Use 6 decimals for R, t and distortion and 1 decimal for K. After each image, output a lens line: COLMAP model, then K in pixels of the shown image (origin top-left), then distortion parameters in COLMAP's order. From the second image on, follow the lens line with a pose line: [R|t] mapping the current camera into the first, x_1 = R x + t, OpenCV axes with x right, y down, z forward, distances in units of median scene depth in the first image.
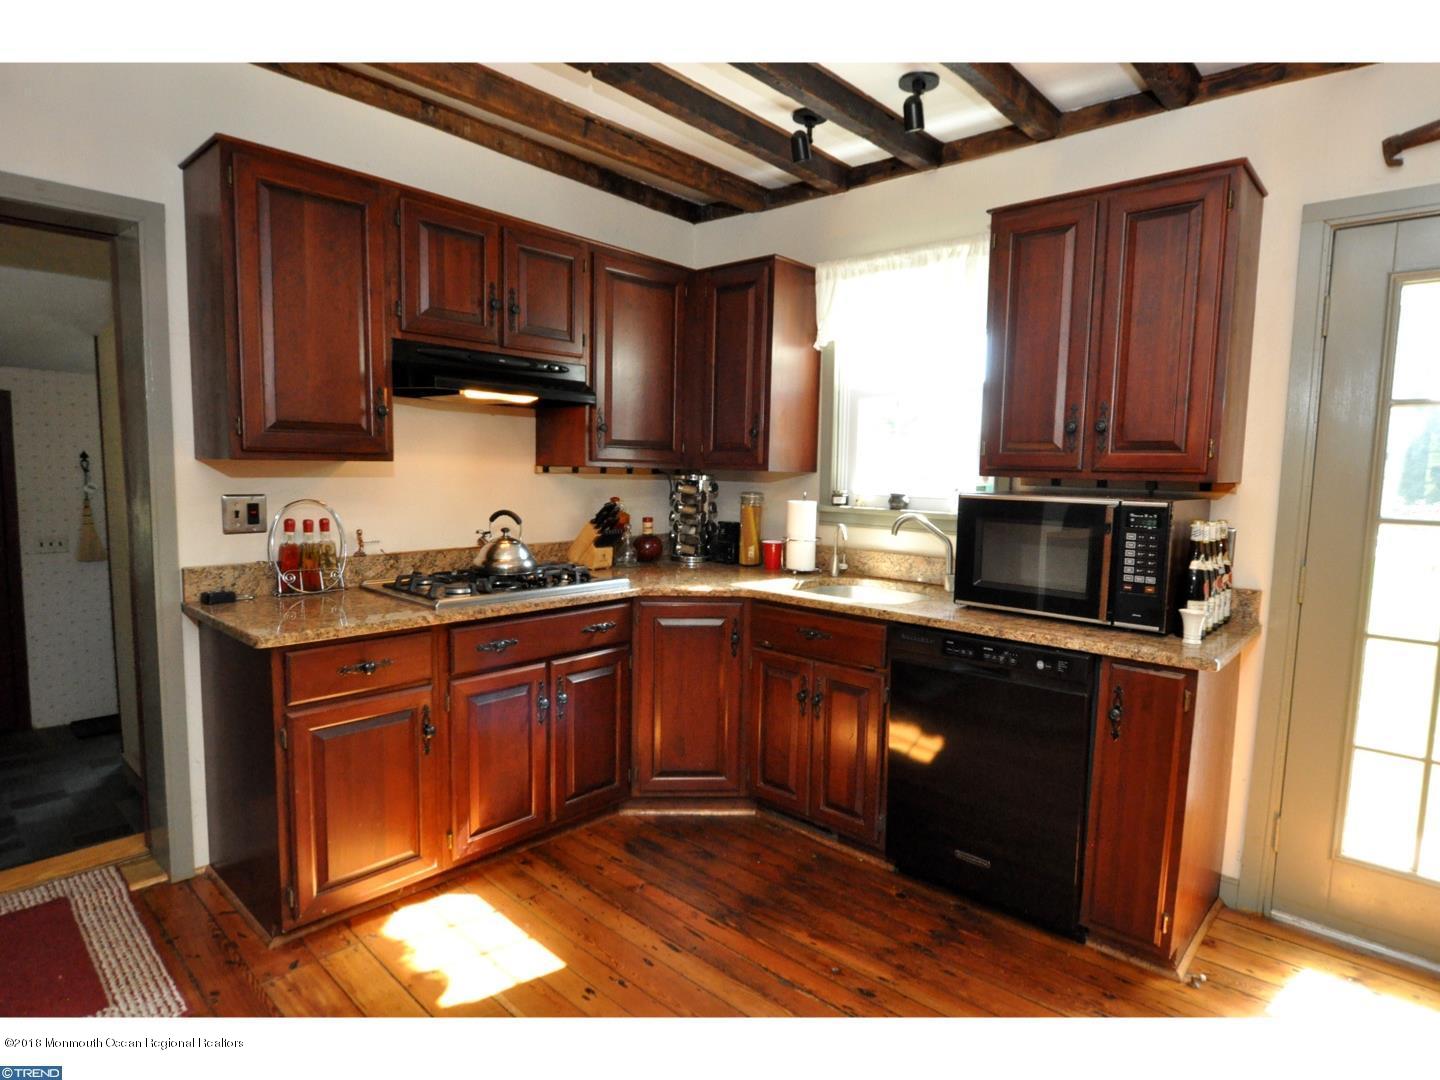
lens RADIAL K [[805.2, 0, 720.0], [0, 805.2, 540.0], [0, 0, 1]] dist [0.000820, 0.000322]
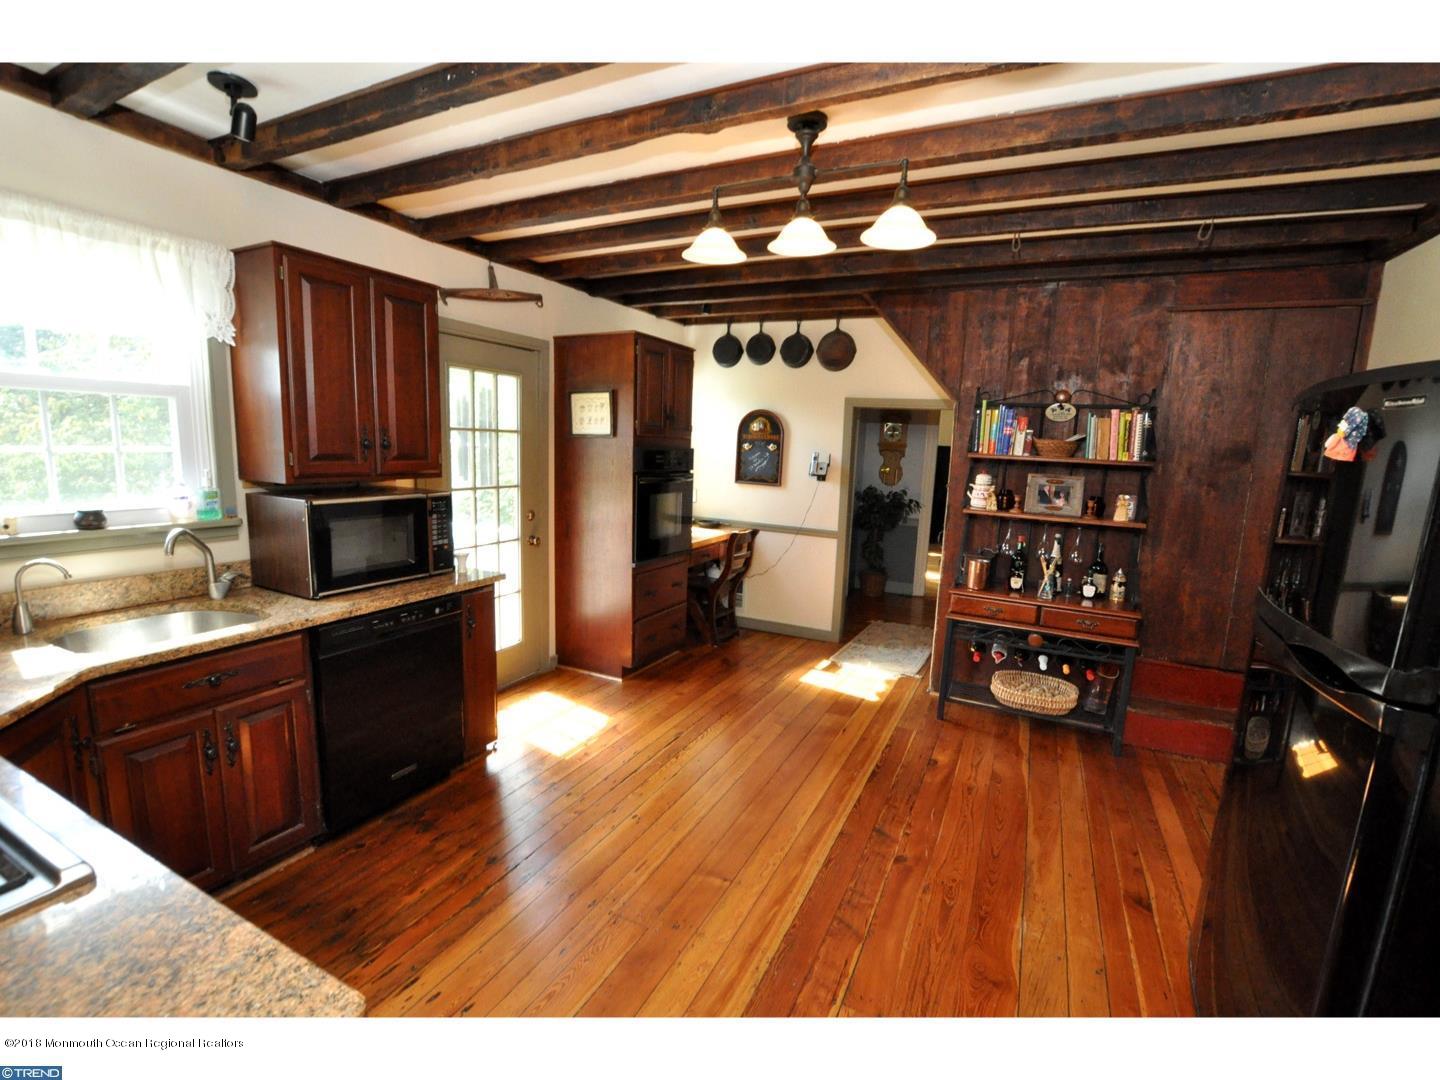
lens RADIAL K [[643.0, 0, 720.0], [0, 643.0, 540.0], [0, 0, 1]] dist [-0.001364, -0.000125]
pose [[-0.272974, -0.168144, 0.947213, -0.708522], [0.053557, 0.980424, 0.189474, -0.141488], [-0.960529, 0.102452, -0.258625, 0.669496]]
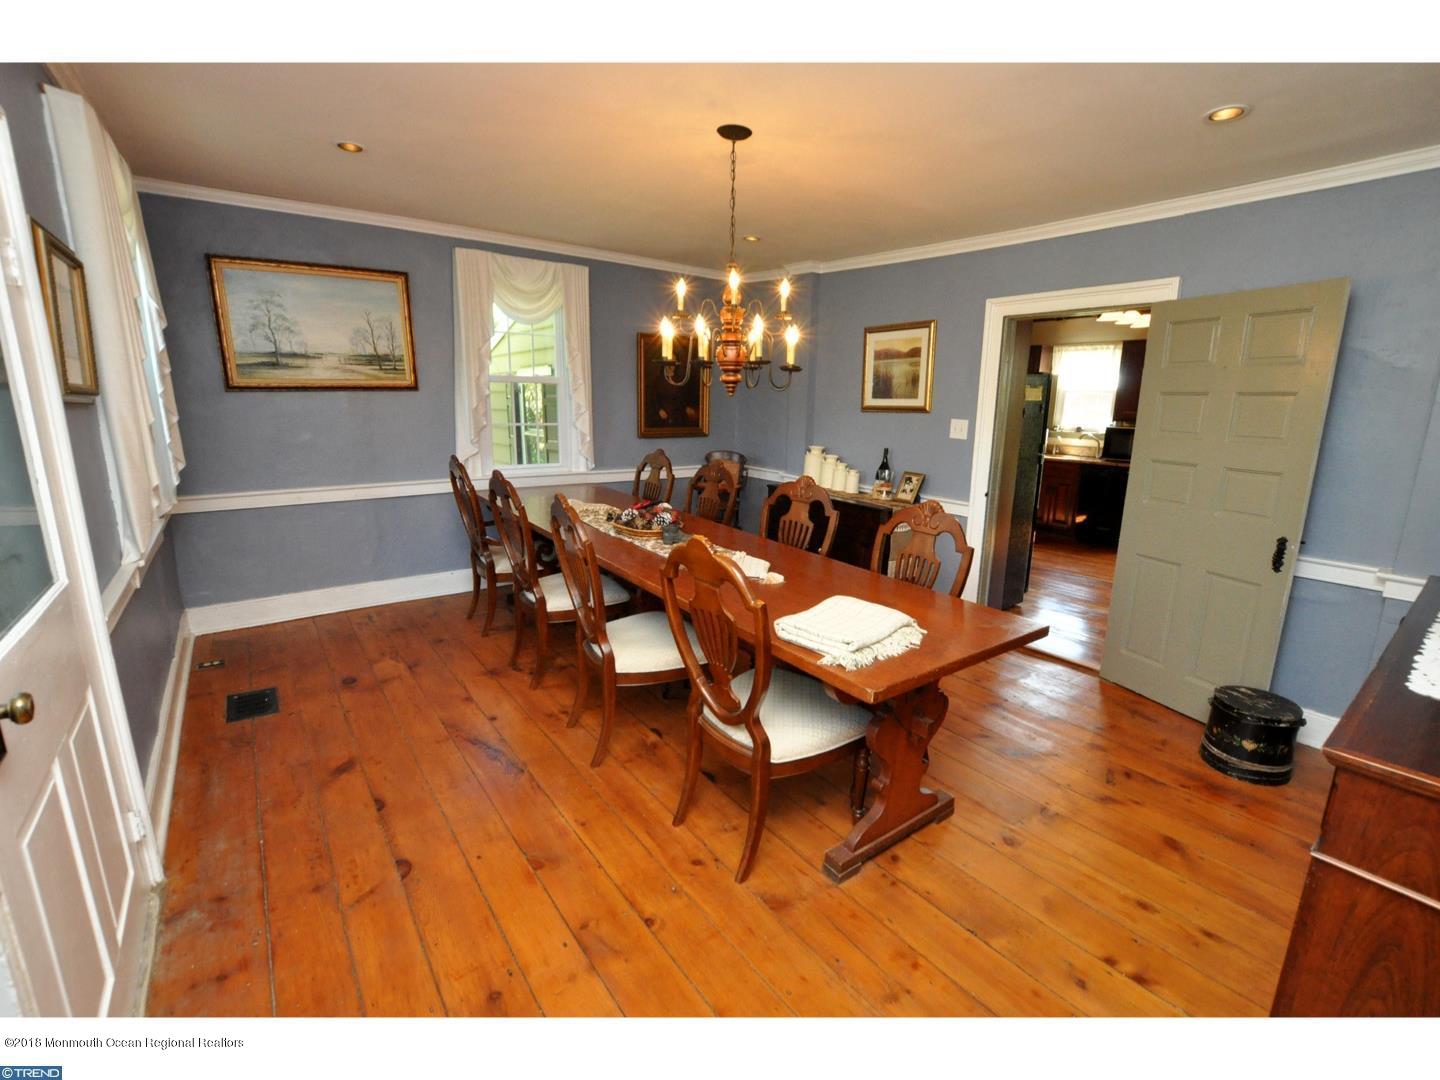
lens RADIAL K [[643.0, 0, 720.0], [0, 643.0, 540.0], [0, 0, 1]] dist [-0.001364, -0.000125]
pose [[0.980858, 0.028890, -0.192570, -0.730990], [-0.005253, 0.992499, 0.122140, 0.090825], [0.194654, -0.118790, 0.973652, -1.931910]]
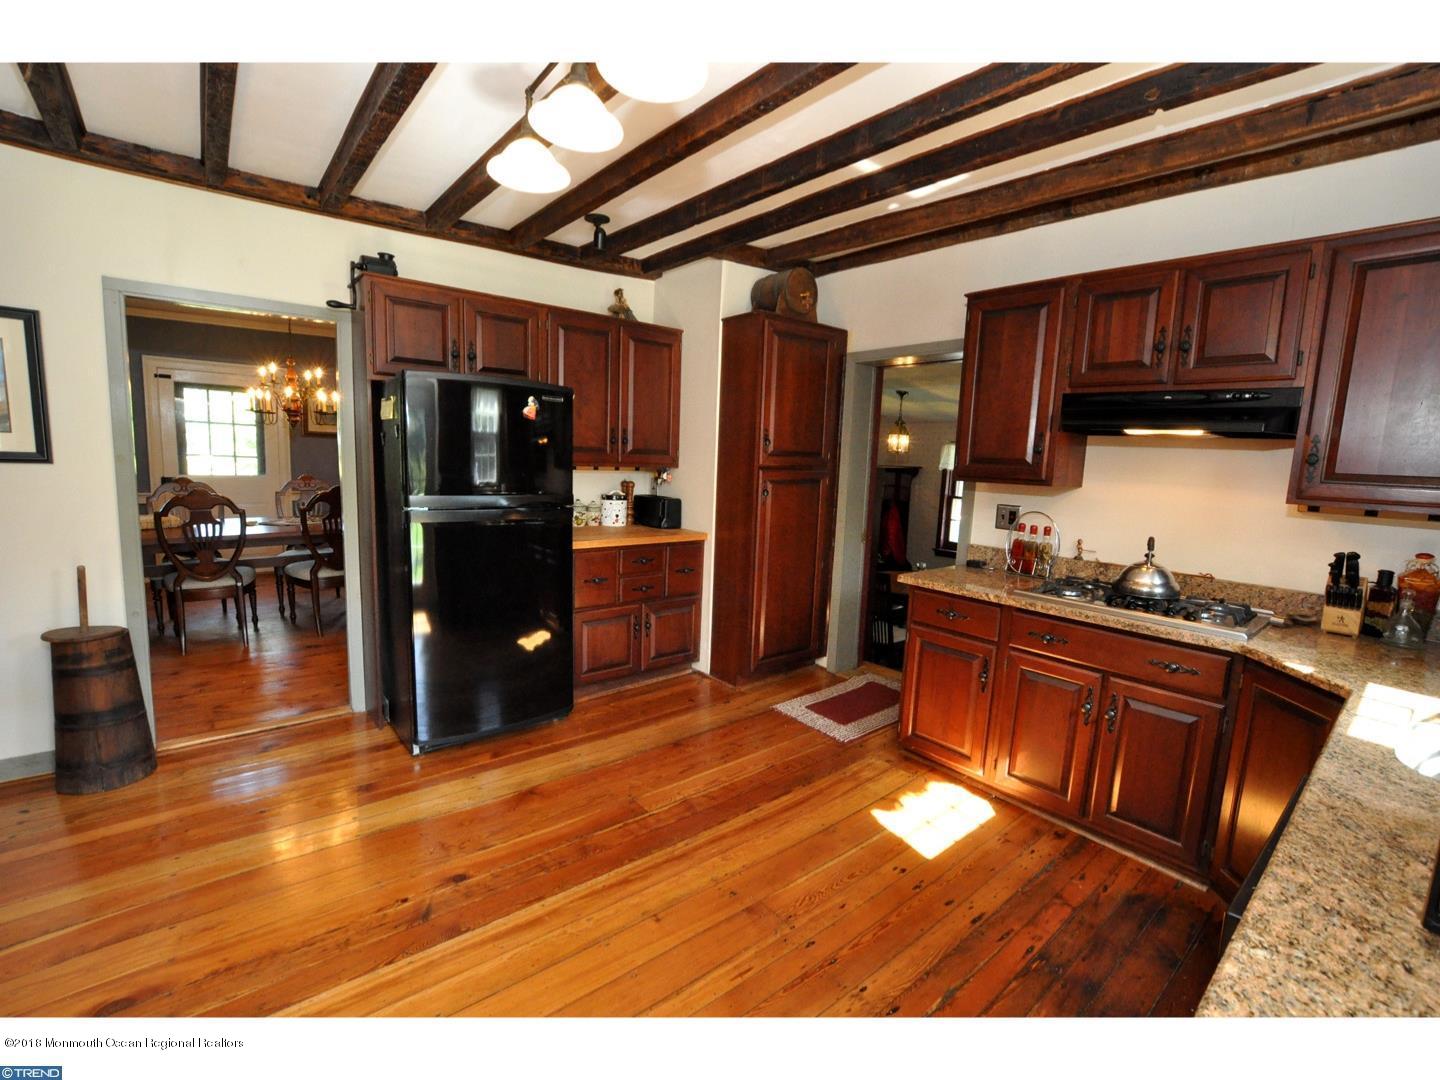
lens RADIAL K [[629.7, 0, 720.0], [0, 629.7, 540.0], [0, 0, 1]] dist [-0.025653, -0.000070]
pose [[-0.143103, 0.103773, -0.984252, 0.670892], [-0.136215, 0.982959, 0.123441, -0.060477], [0.980289, 0.151735, -0.126529, 0.578559]]
